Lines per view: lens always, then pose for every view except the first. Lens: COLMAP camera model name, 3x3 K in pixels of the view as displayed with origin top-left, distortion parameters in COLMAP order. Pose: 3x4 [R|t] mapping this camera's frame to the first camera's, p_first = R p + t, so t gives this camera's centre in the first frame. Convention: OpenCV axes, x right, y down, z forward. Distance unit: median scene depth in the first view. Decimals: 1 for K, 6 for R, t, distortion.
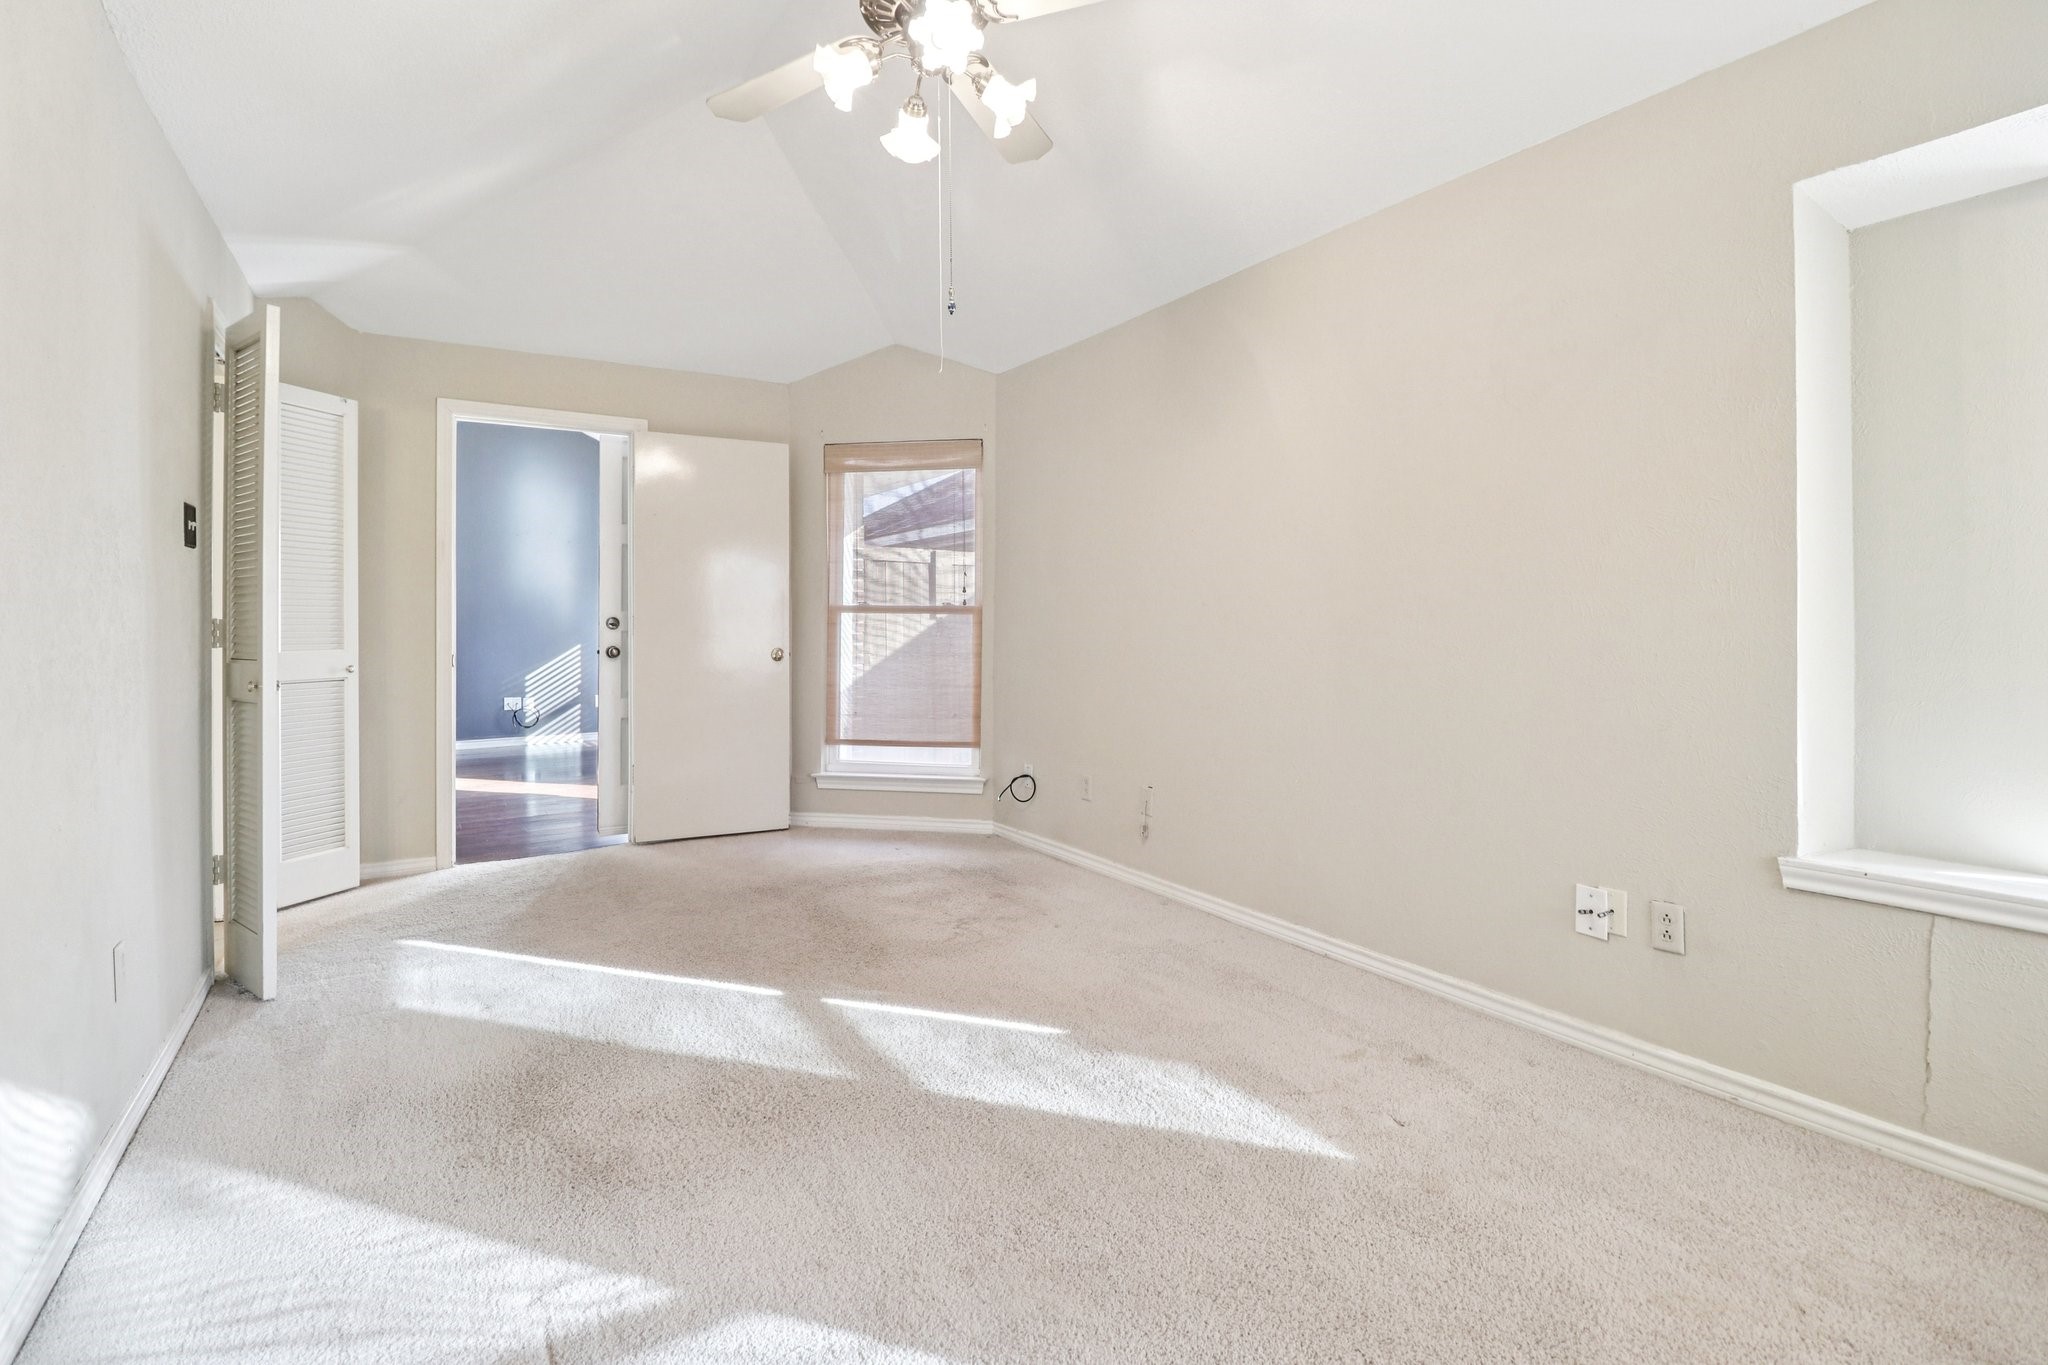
lens RADIAL K [[966.8, 0, 1026.3], [0, 966.8, 627.8], [0, 0, 1]] dist [0.001648, -0.014956]
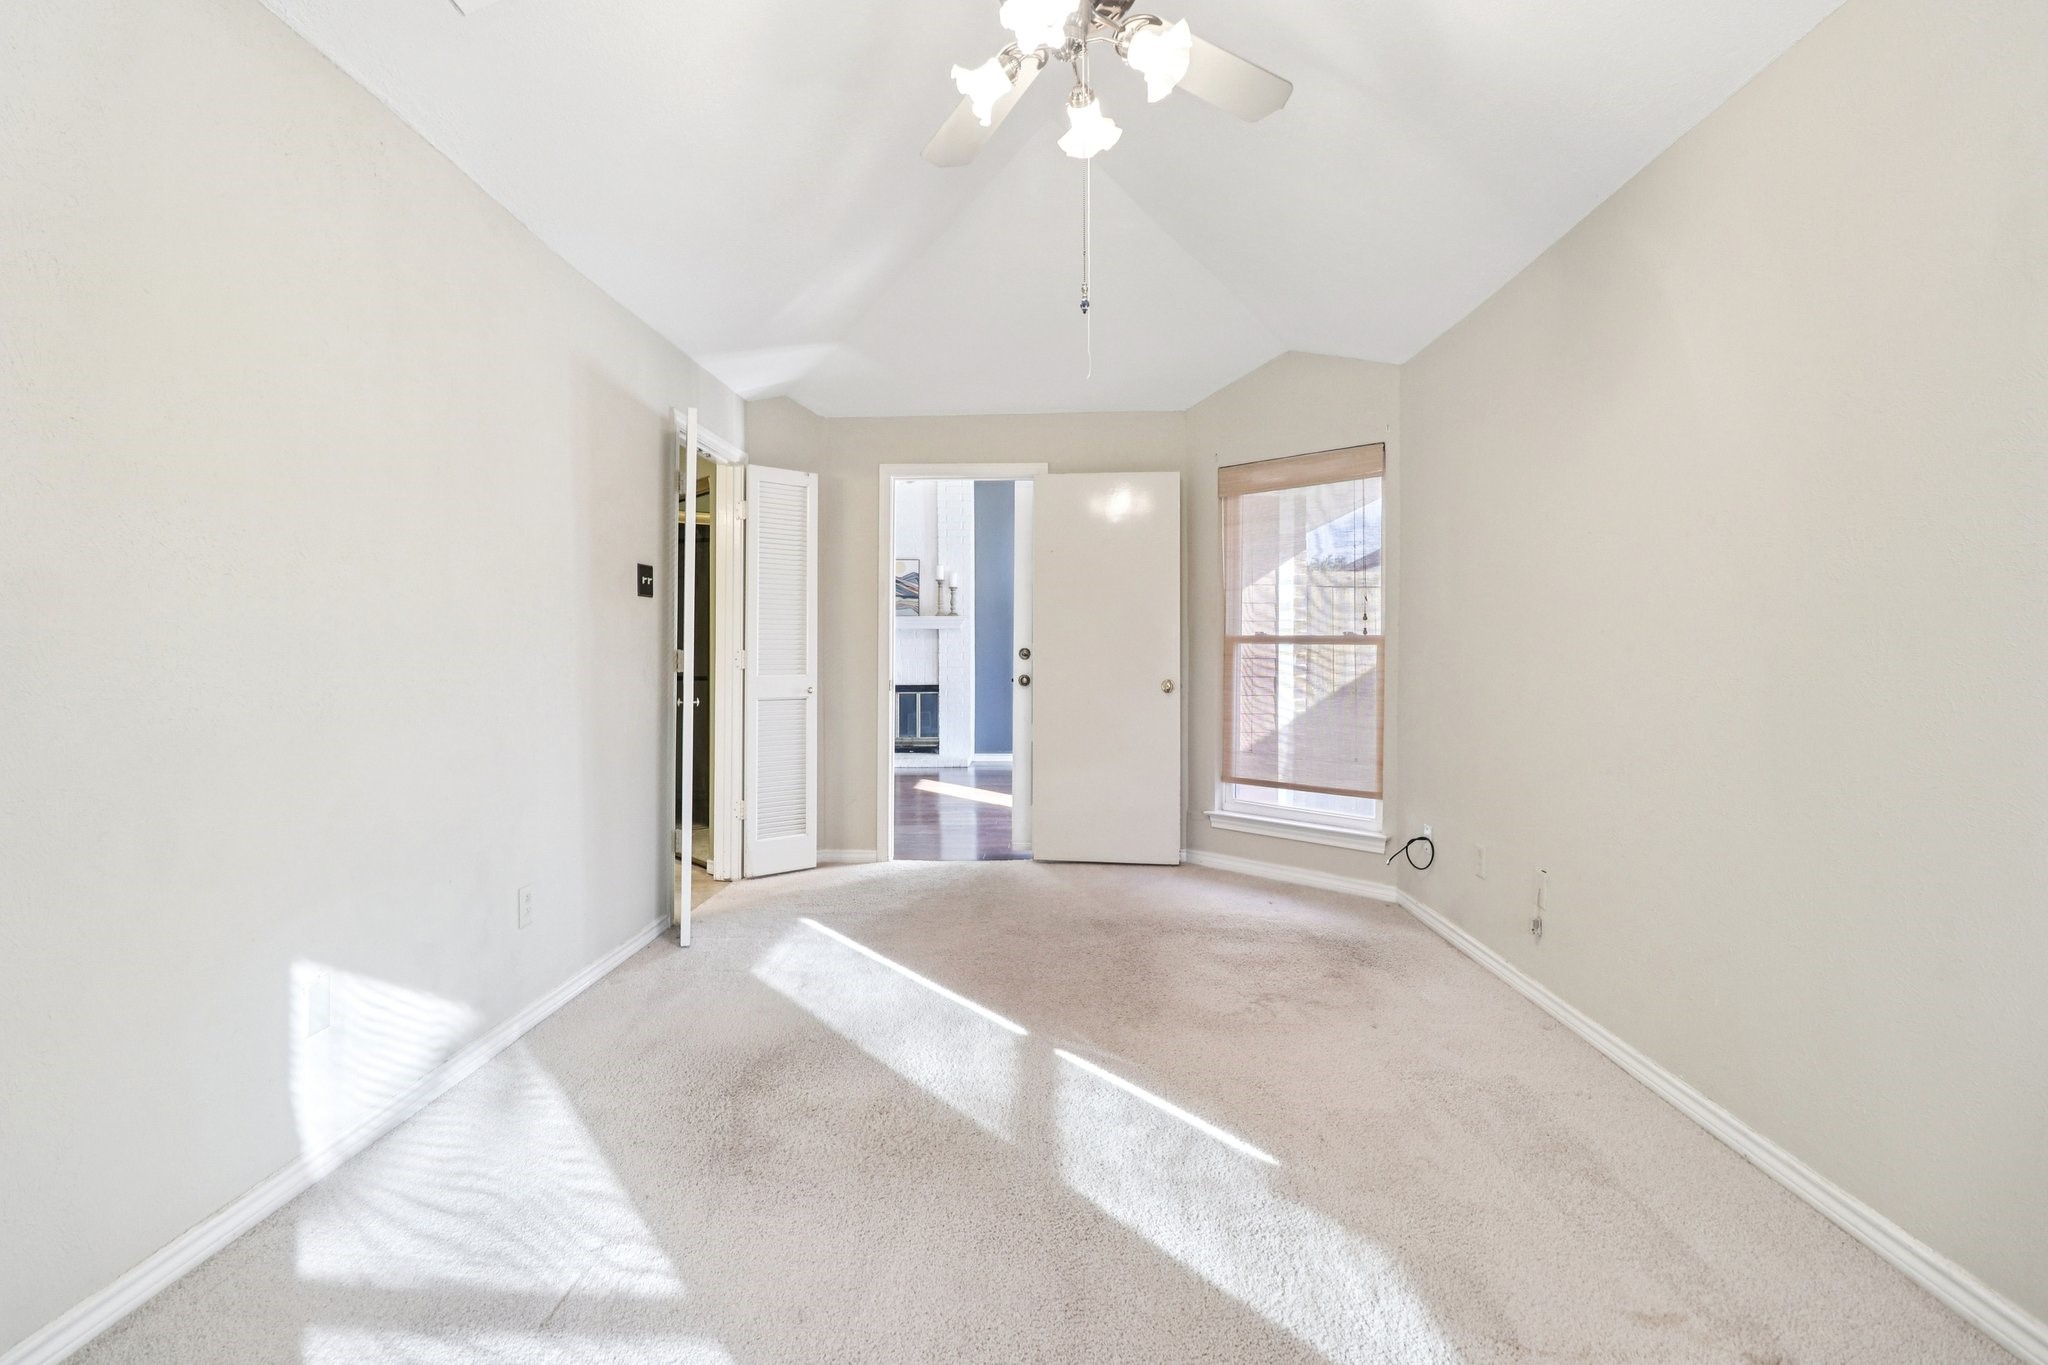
lens RADIAL K [[961.6, 0, 1026.5], [0, 961.6, 642.1], [0, 0, 1]] dist [-0.001492, -0.014752]
pose [[0.819848, -0.003505, -0.572571, 0.226954], [-0.005776, 0.999880, -0.014392, -0.002757], [0.572553, 0.015107, 0.819729, 0.141409]]
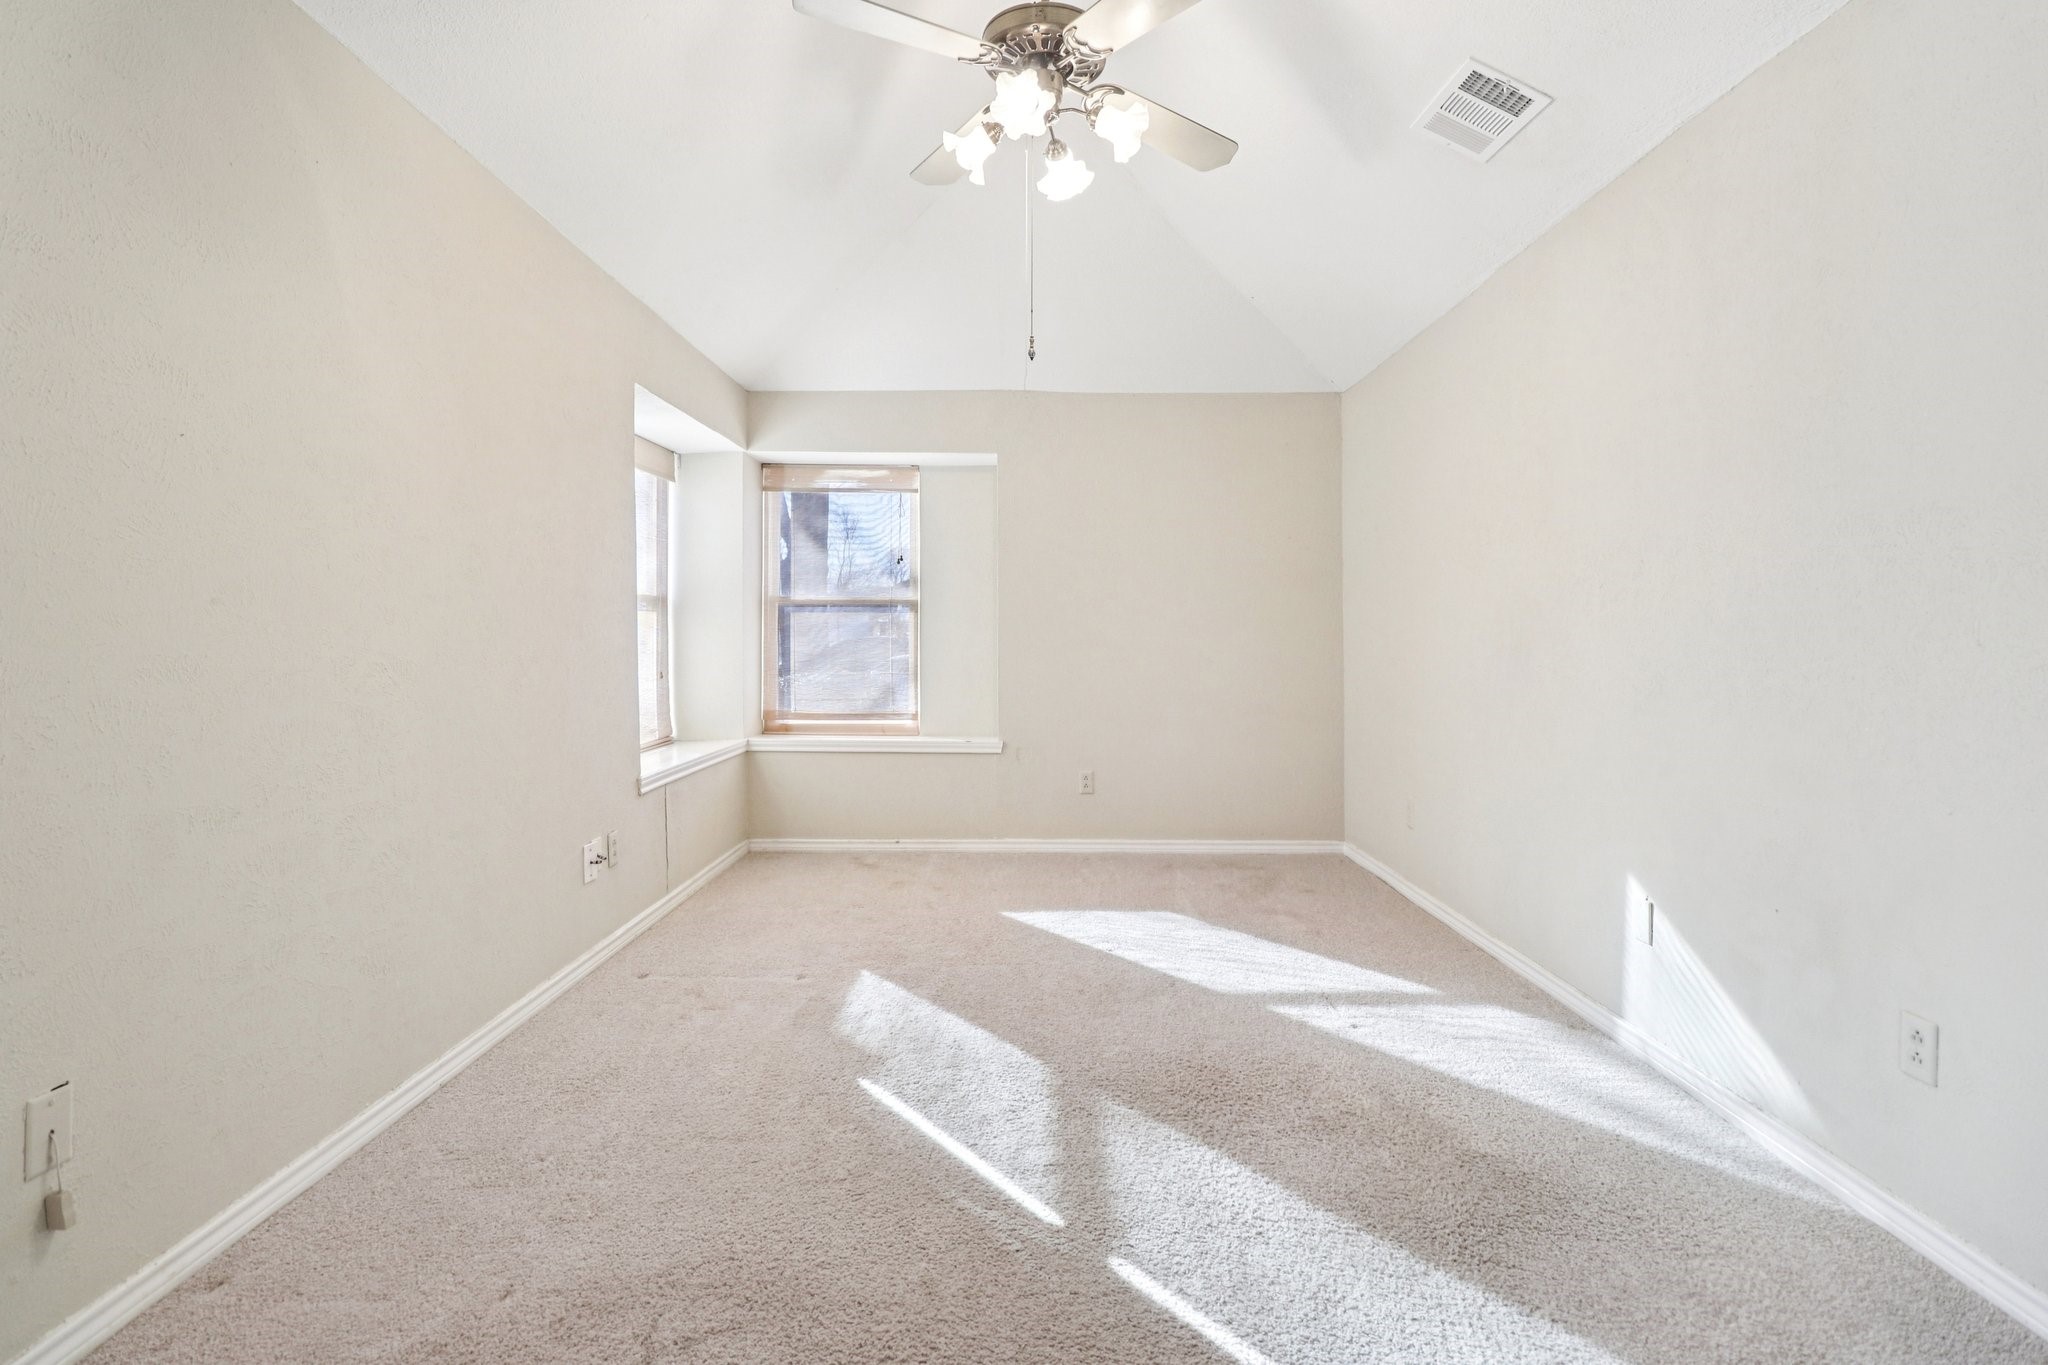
lens RADIAL K [[934.0, 0, 1026.7], [0, 934.0, 639.0], [0, 0, 1]] dist [0.000059, -0.011183]
pose [[-0.835471, -0.007673, 0.549480, -0.384330], [-0.003197, 0.999953, 0.009103, -0.011646], [-0.549525, 0.005849, -0.835457, 1.111384]]
